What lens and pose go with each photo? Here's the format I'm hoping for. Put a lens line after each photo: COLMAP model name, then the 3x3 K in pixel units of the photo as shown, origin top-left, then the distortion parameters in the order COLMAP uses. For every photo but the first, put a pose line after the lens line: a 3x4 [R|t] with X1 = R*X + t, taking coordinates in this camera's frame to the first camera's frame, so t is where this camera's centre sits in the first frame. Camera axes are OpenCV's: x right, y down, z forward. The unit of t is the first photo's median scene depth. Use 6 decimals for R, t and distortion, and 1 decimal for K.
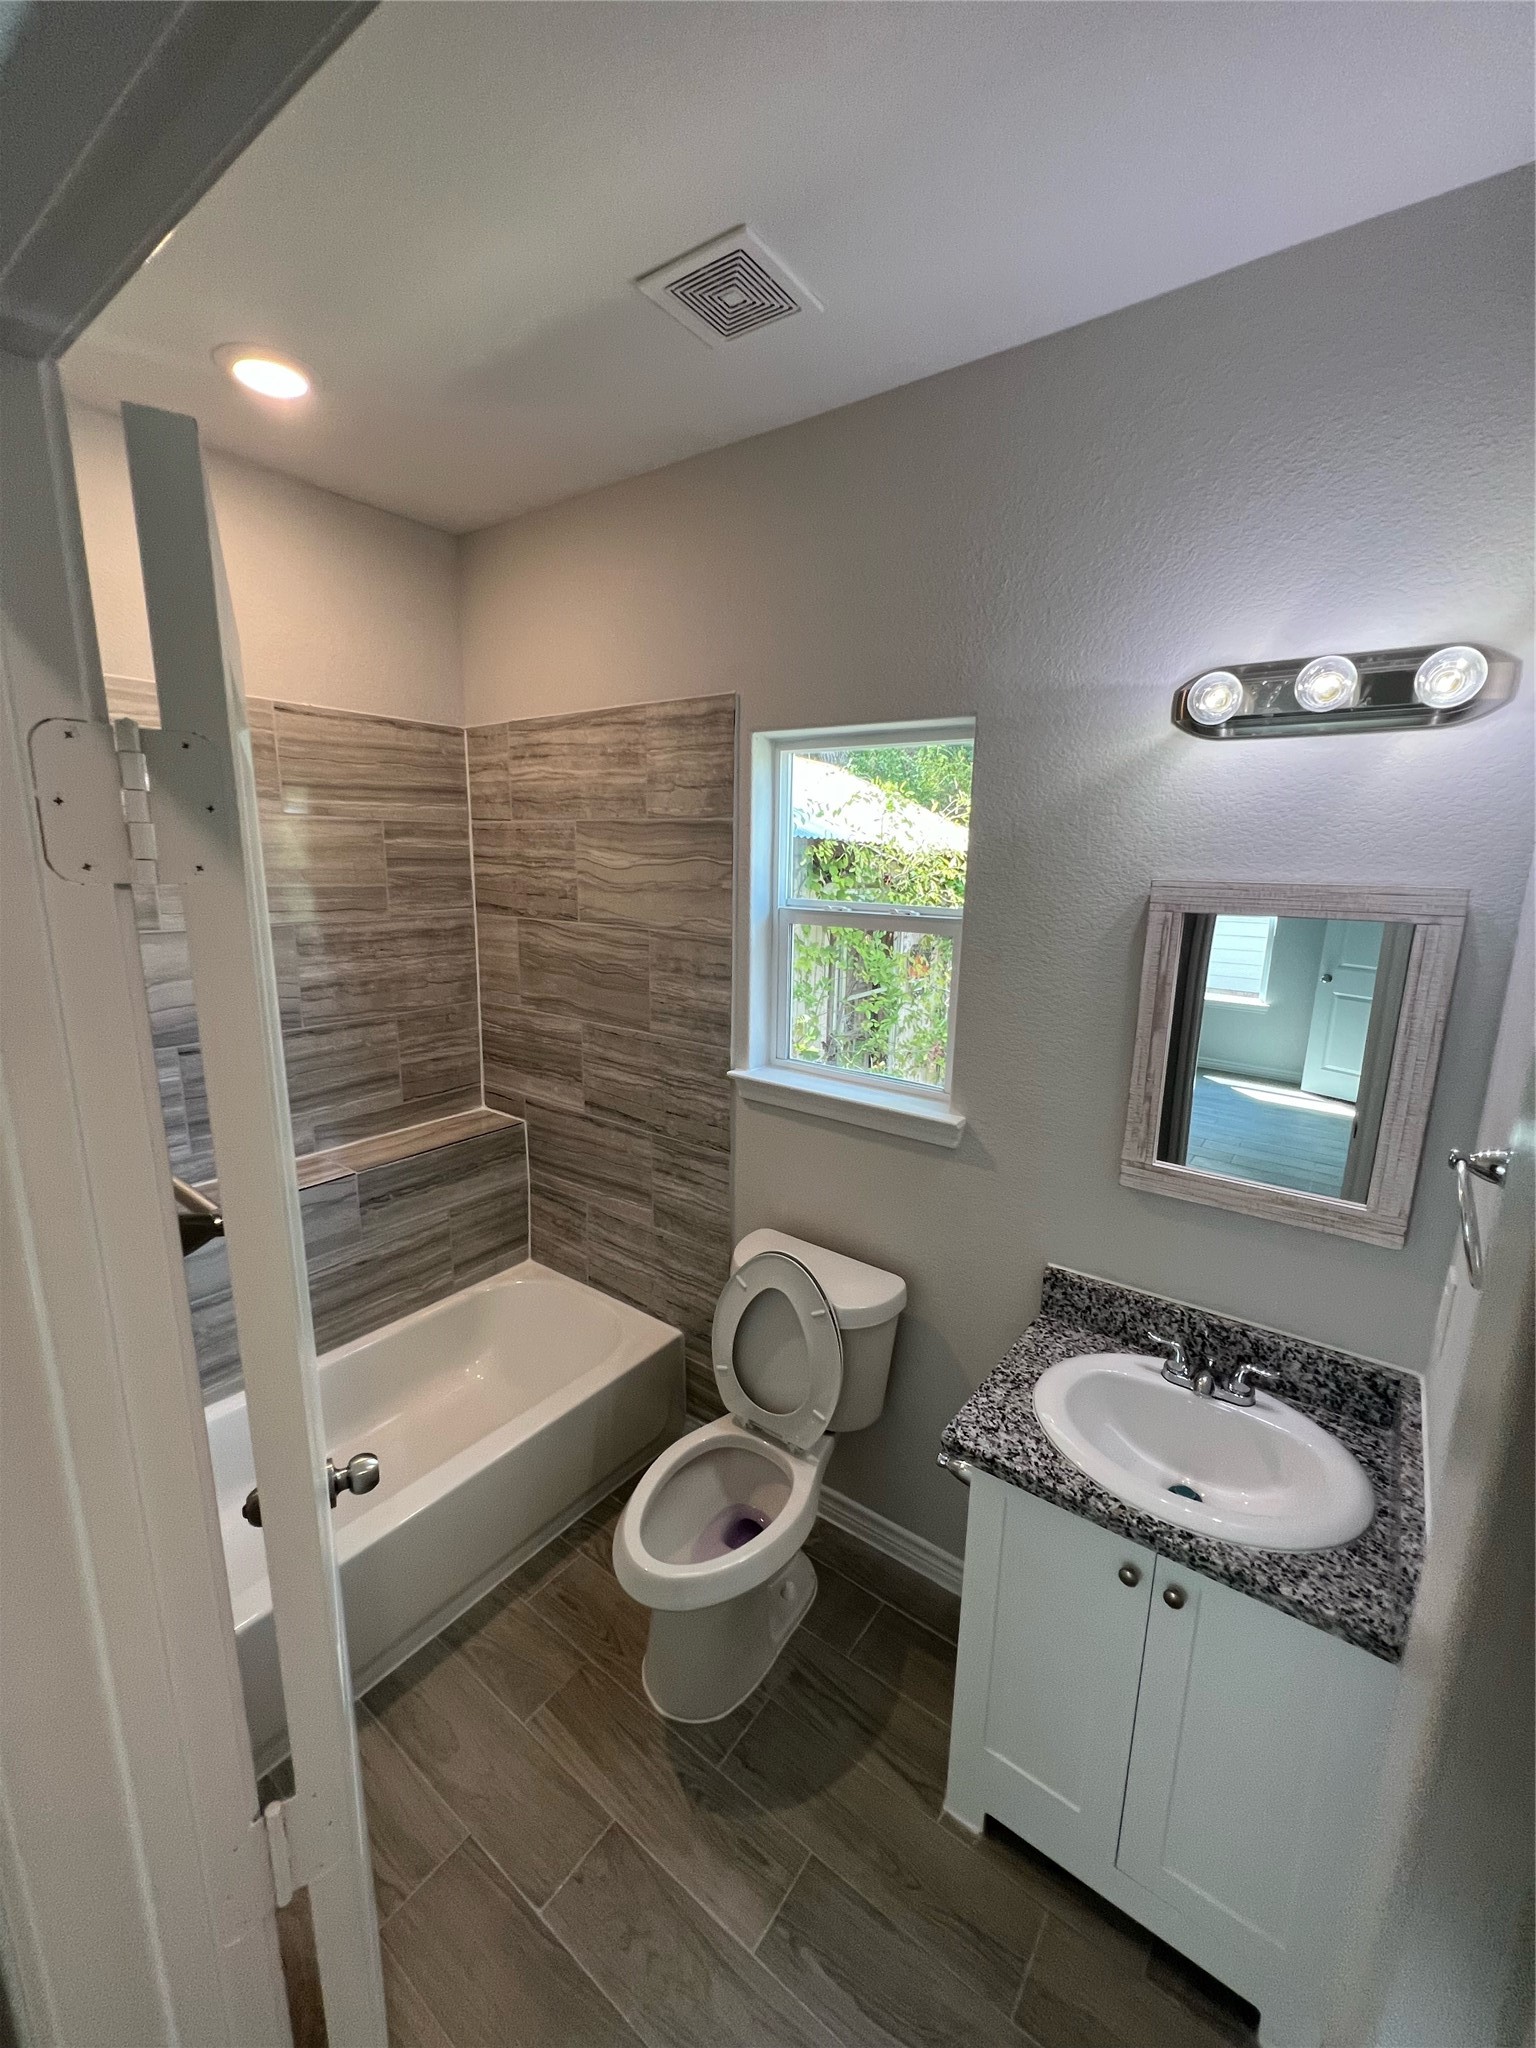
lens RADIAL K [[822.6, 0, 768.1], [0, 822.6, 1024.1], [0, 0, 1]] dist [-0.004346, 0.001356]
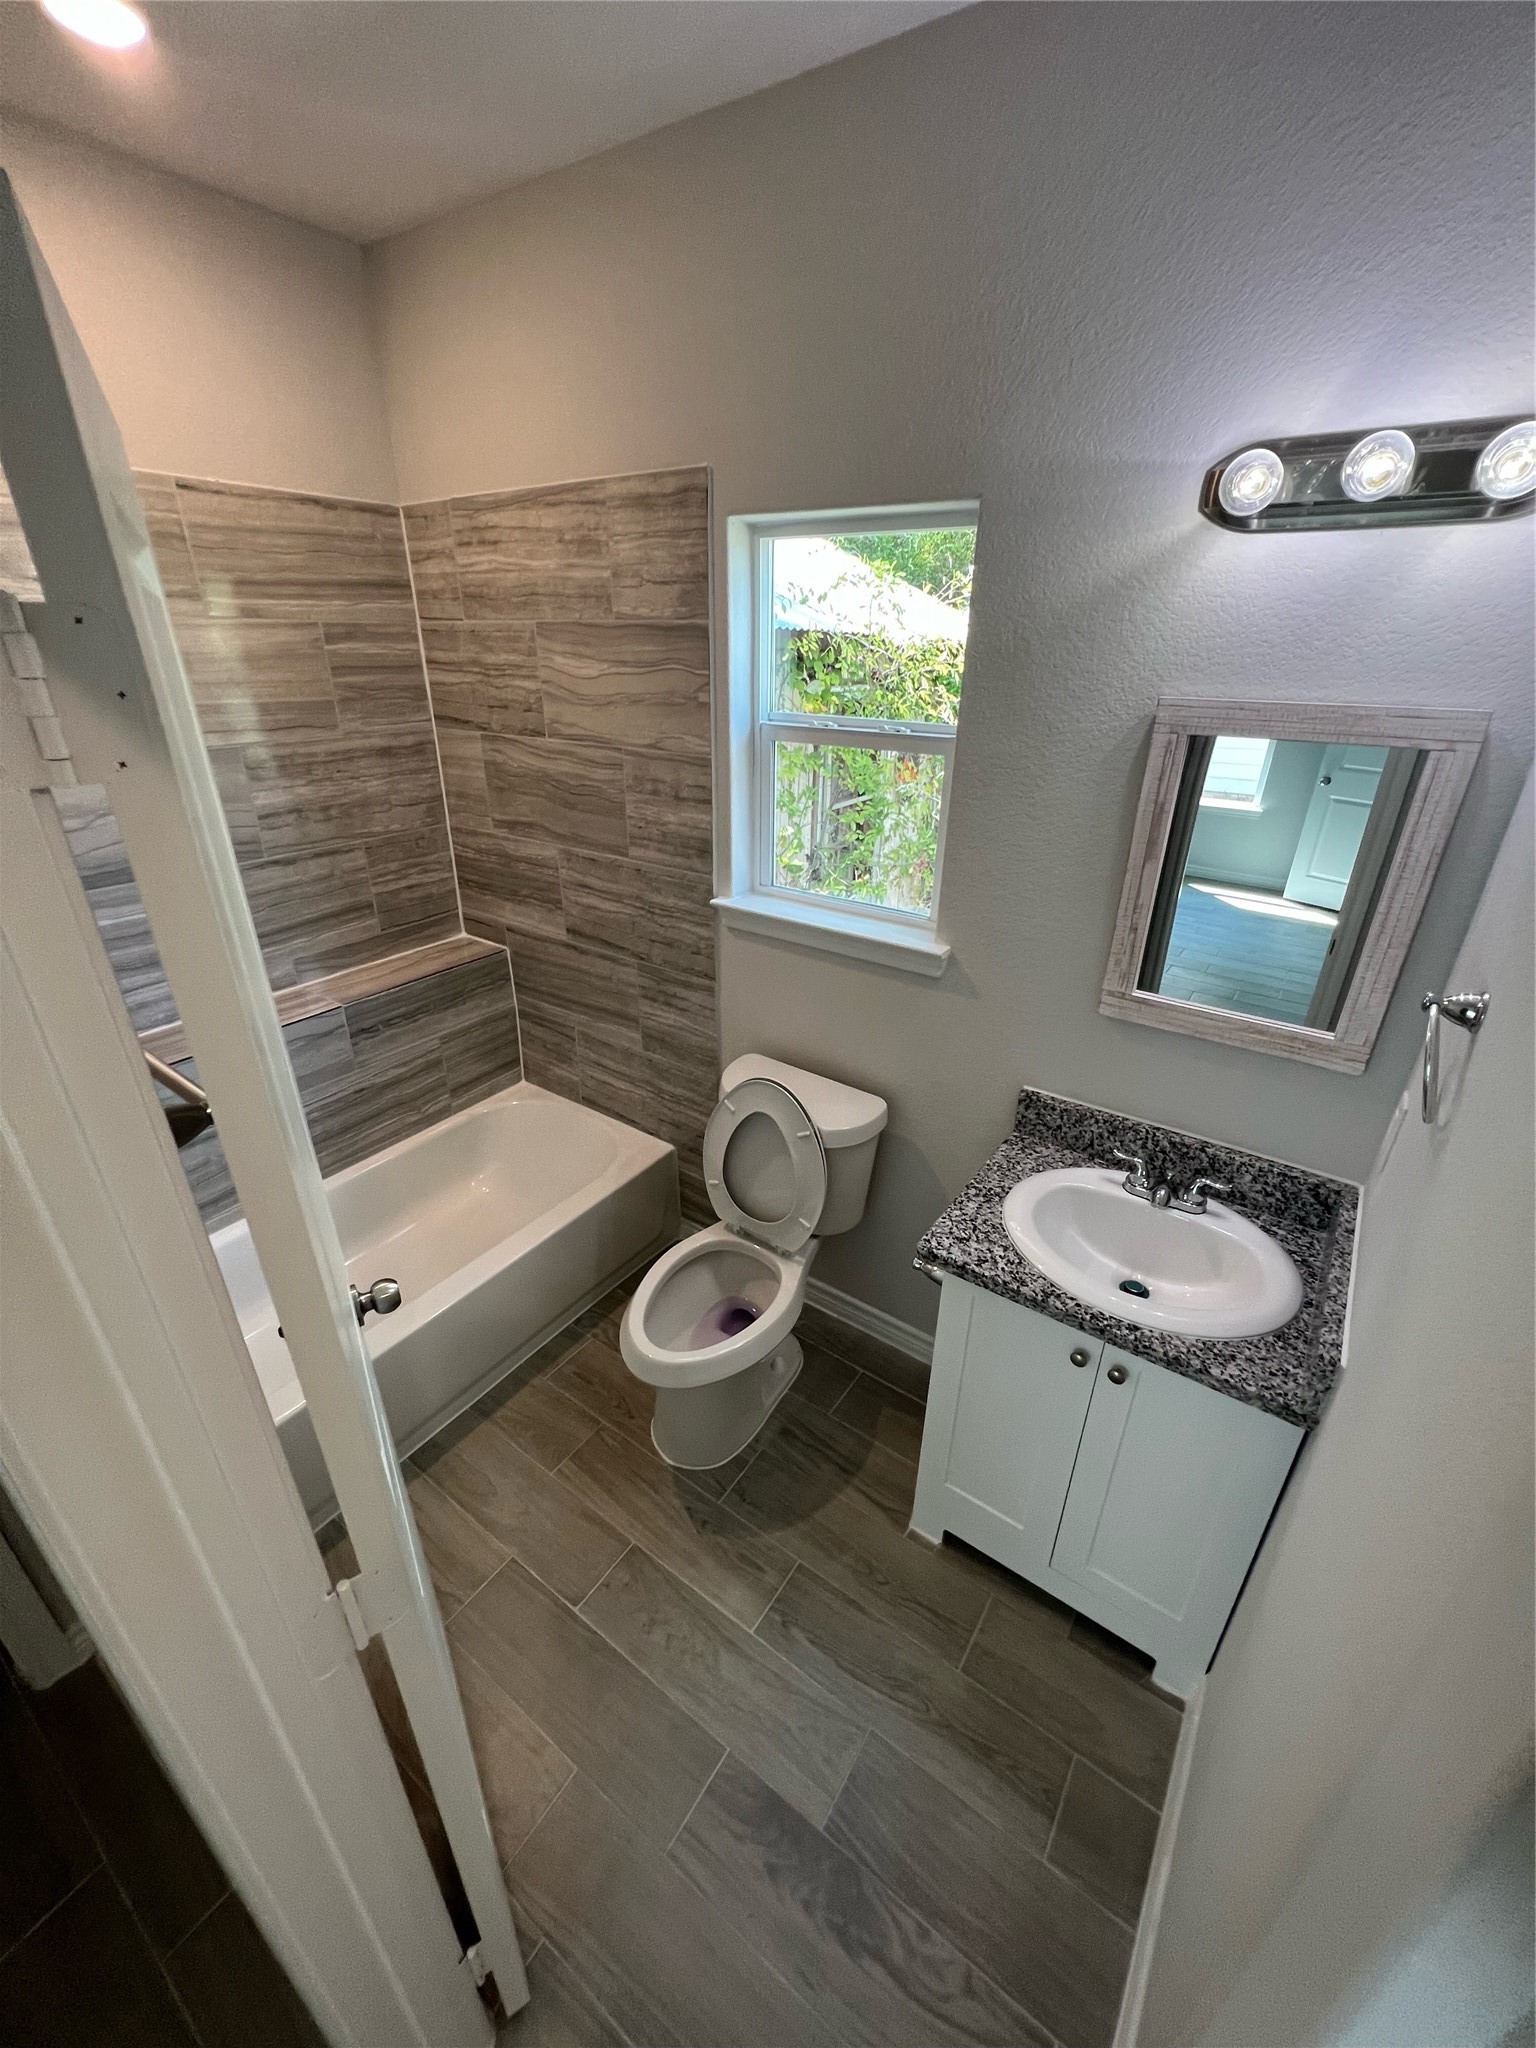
lens RADIAL K [[822.6, 0, 768.4], [0, 822.6, 1024.7], [0, 0, 1]] dist [-0.004346, 0.001356]
pose [[0.999686, -0.016851, 0.018567, -0.001309], [0.012033, 0.972077, 0.234354, -0.033325], [-0.021998, -0.234057, 0.971974, 0.011827]]
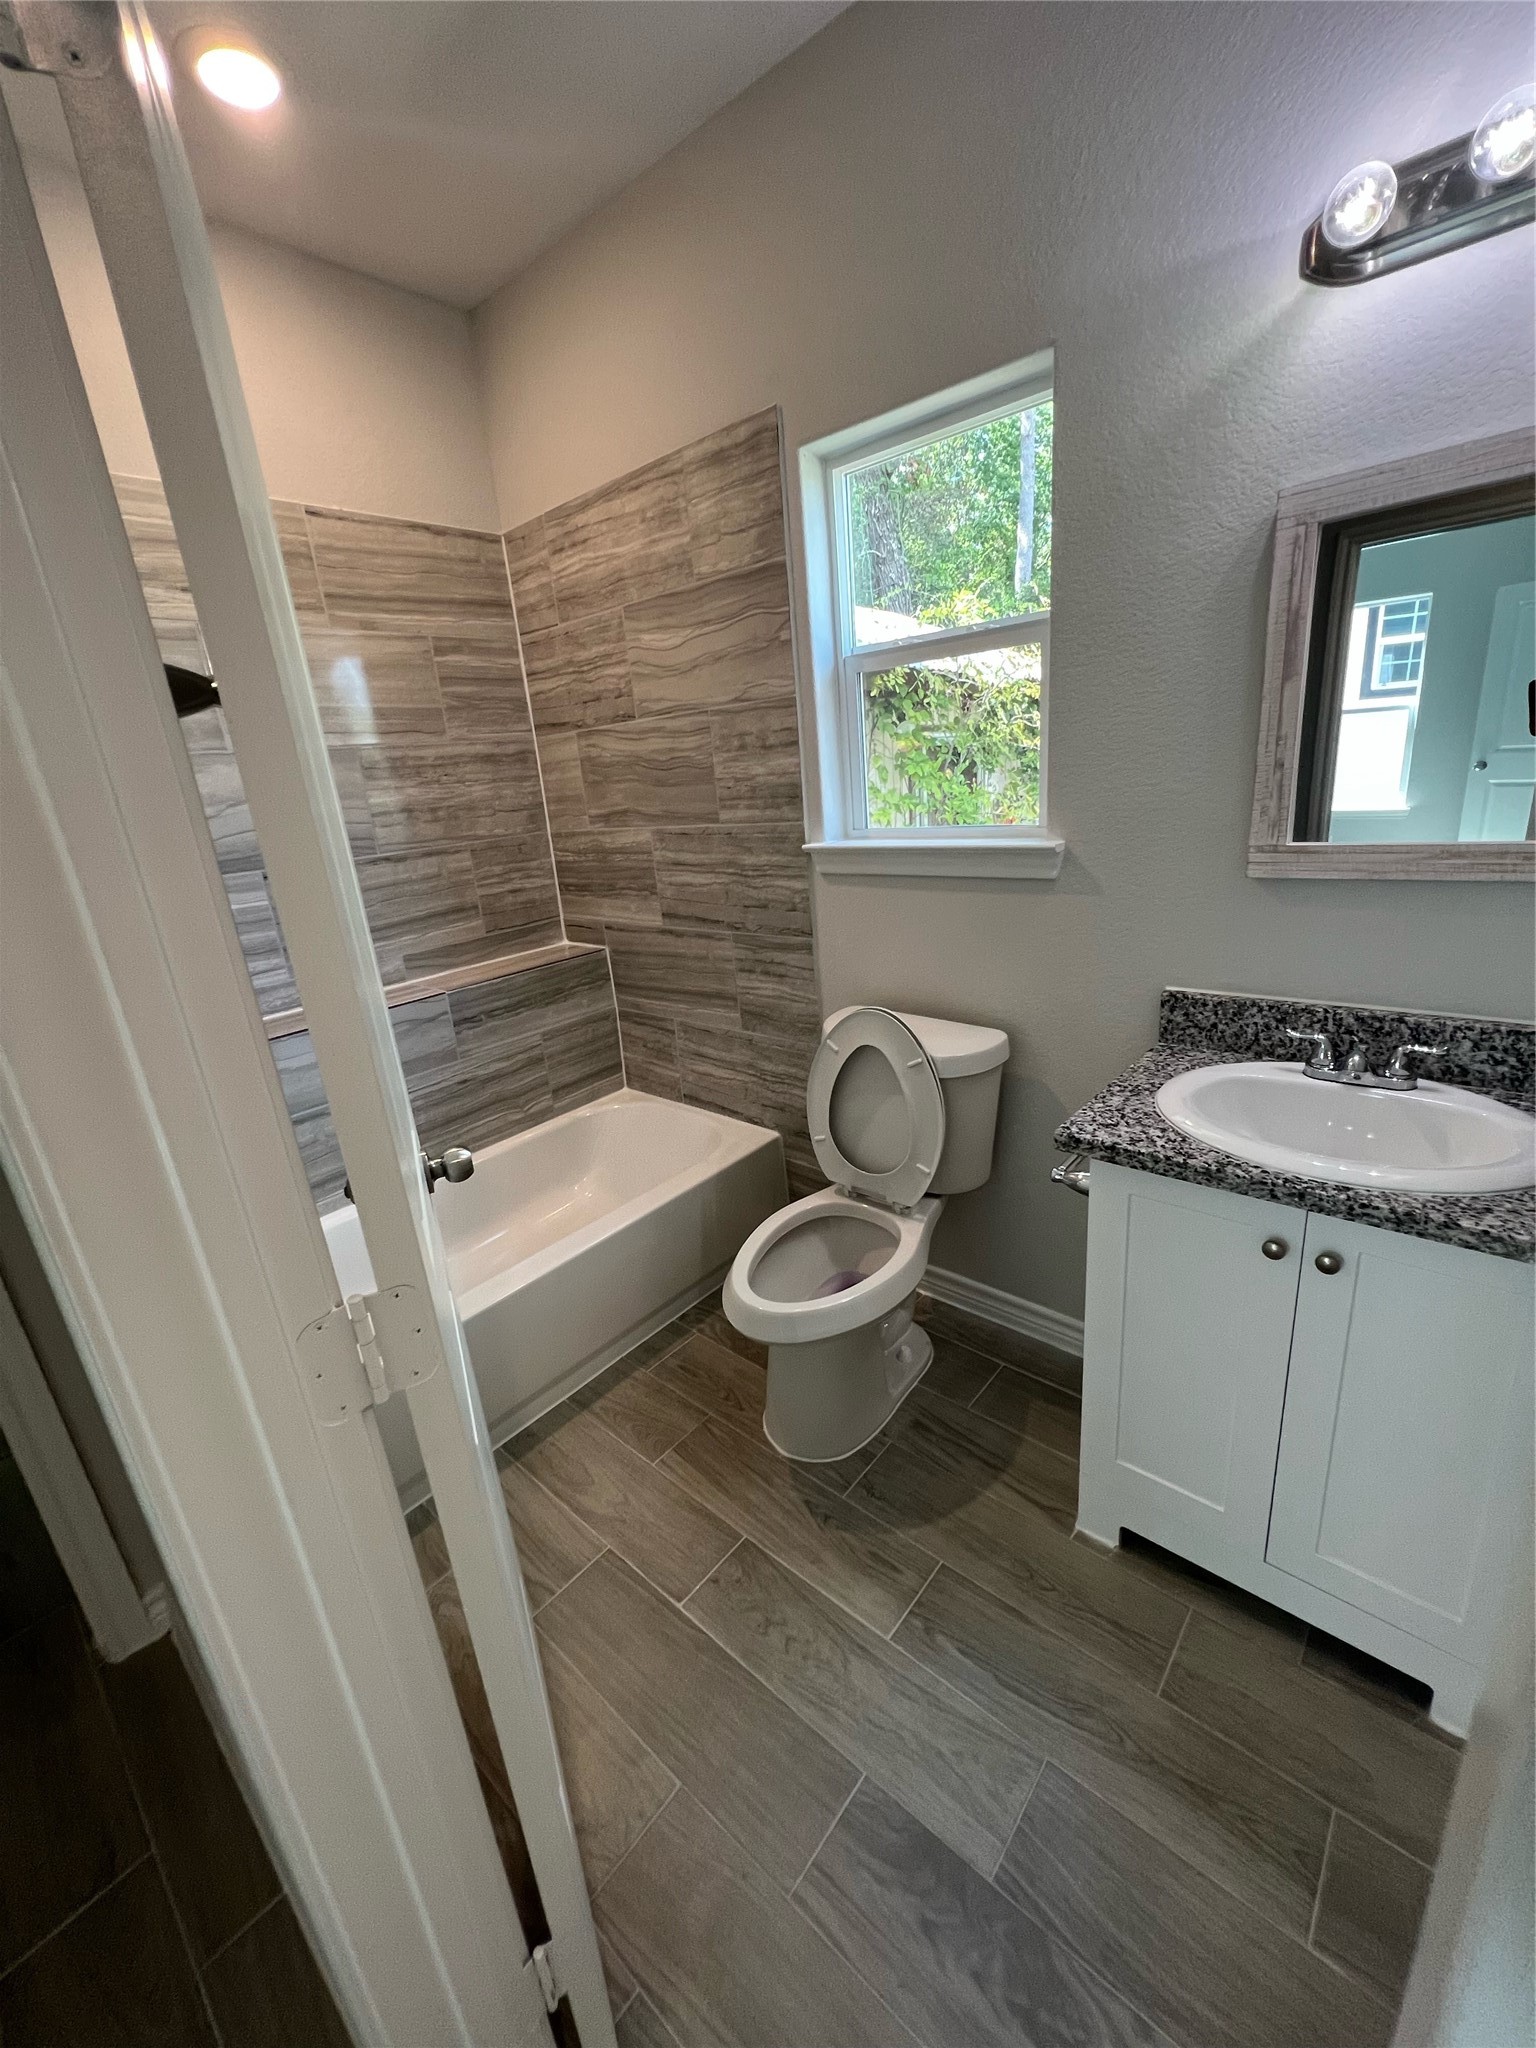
lens RADIAL K [[822.6, 0, 767.8], [0, 822.6, 1028.9], [0, 0, 1]] dist [-0.004346, 0.001356]
pose [[0.990908, -0.073047, -0.112986, 0.002680], [0.084235, 0.991650, 0.097648, 0.214114], [0.104910, -0.106278, 0.988787, 0.047963]]
